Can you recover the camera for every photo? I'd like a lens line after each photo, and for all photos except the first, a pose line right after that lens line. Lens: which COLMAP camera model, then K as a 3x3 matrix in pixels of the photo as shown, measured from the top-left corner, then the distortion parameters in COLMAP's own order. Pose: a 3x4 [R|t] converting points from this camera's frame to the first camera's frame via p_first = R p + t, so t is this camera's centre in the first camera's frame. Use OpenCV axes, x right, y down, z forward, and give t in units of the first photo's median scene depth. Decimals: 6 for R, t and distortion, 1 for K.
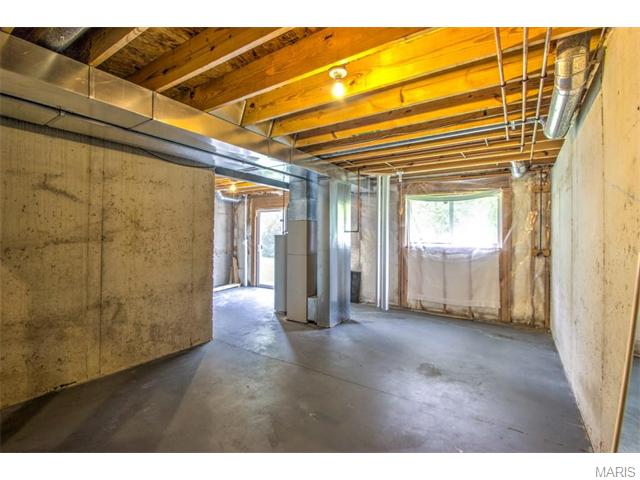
lens RADIAL K [[301.0, 0, 319.3], [0, 301.0, 237.7], [0, 0, 1]] dist [-0.015514, -0.006258]
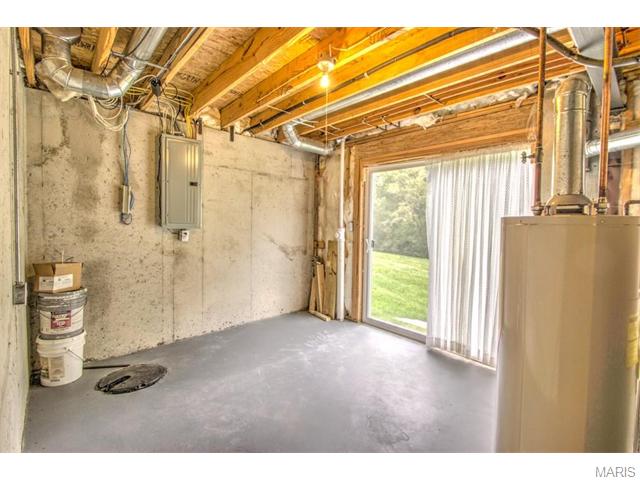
lens RADIAL K [[301.0, 0, 319.8], [0, 301.0, 237.1], [0, 0, 1]] dist [-0.015514, -0.006258]
pose [[0.970082, 0.018440, -0.242077, -0.157158], [-0.008768, 0.999122, 0.040968, 0.000634], [0.242620, -0.037620, 0.969392, 0.498808]]
